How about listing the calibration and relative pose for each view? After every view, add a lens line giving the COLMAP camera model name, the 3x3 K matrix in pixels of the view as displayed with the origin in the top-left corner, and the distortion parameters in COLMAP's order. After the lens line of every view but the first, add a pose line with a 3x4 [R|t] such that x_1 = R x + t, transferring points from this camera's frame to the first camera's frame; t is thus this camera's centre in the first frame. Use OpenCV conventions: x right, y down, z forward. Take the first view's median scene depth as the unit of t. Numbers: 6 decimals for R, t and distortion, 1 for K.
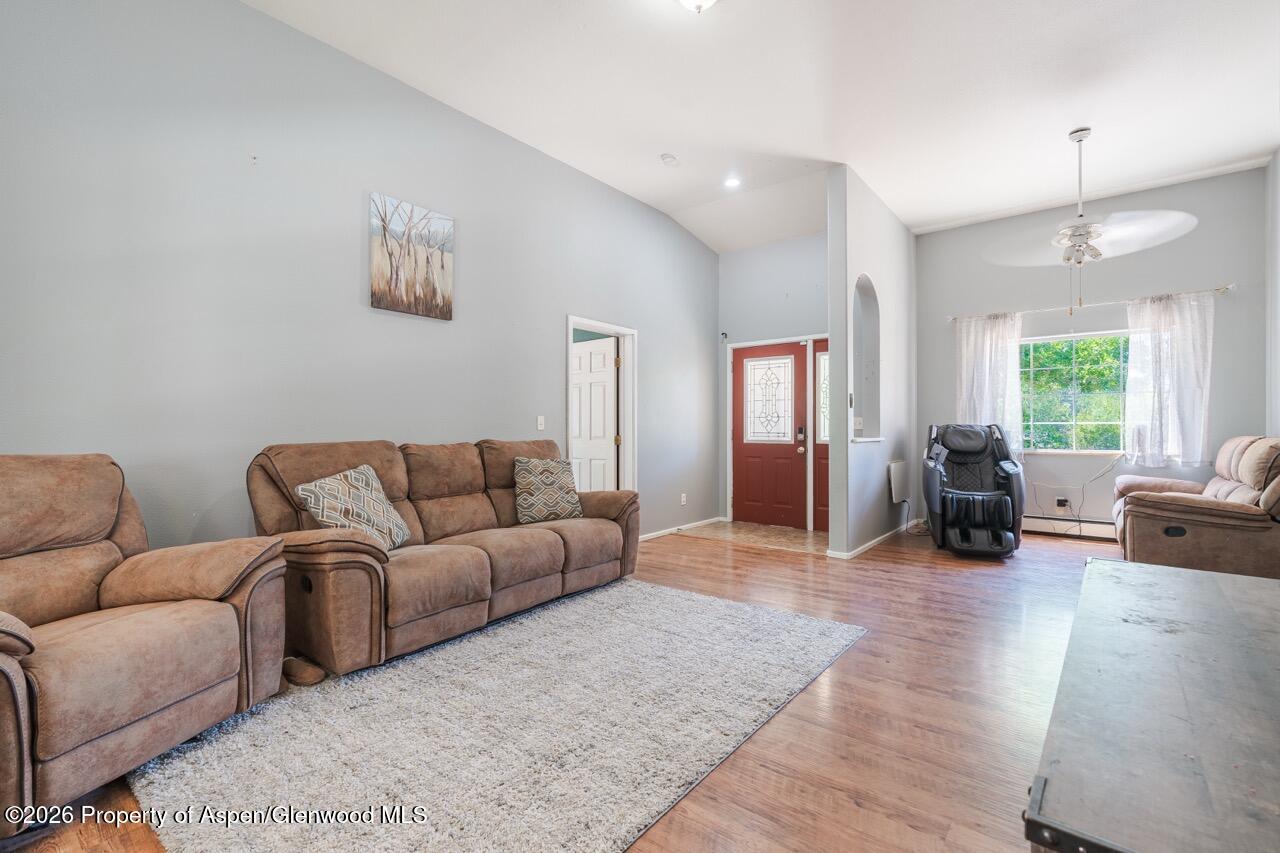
lens RADIAL K [[580.3, 0, 637.1], [0, 580.3, 449.0], [0, 0, 1]] dist [-0.000500, 0.000093]
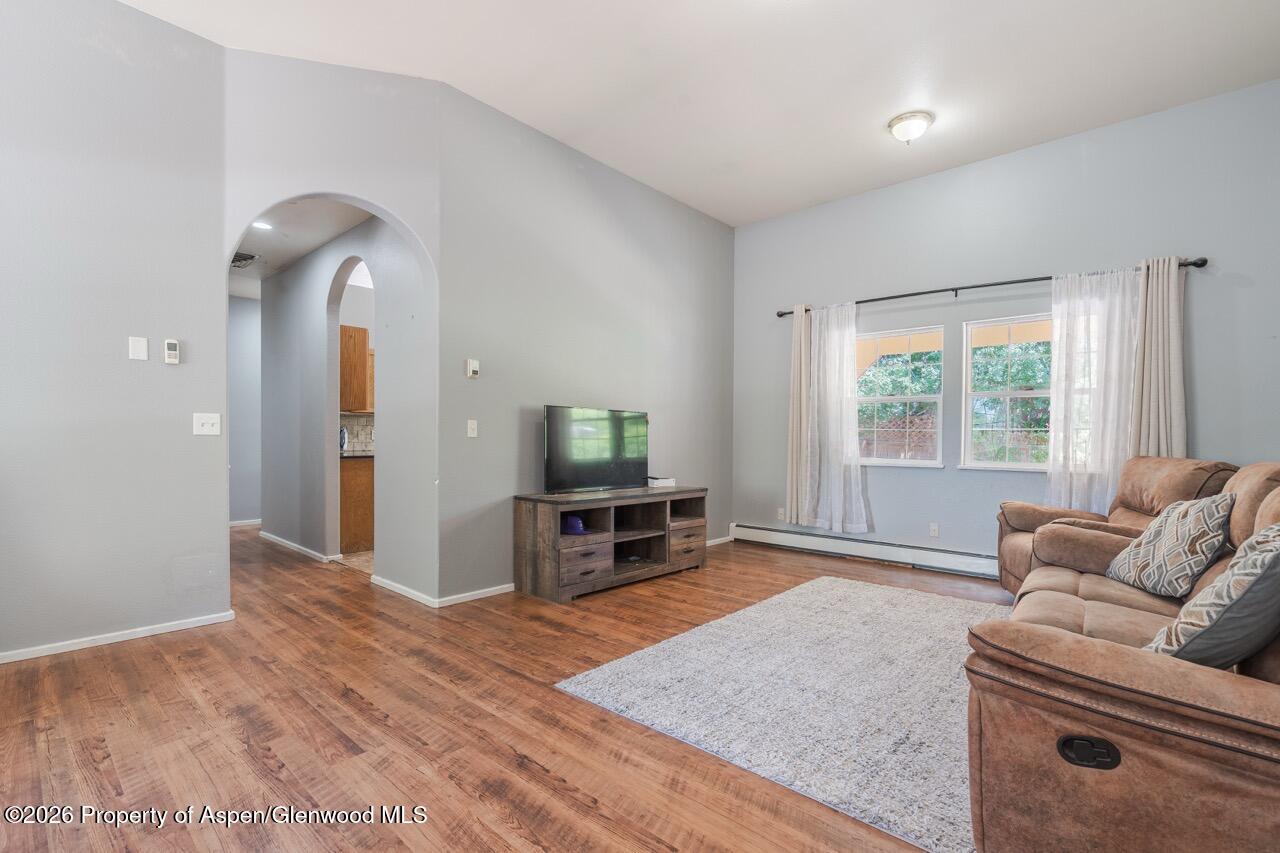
lens RADIAL K [[580.3, 0, 637.1], [0, 580.3, 449.0], [0, 0, 1]] dist [-0.000500, 0.000093]
pose [[-0.998466, -0.001022, 0.055350, 0.231764], [0.001490, 0.998971, 0.045318, -0.051462], [-0.055340, 0.045331, -0.997438, 1.727750]]
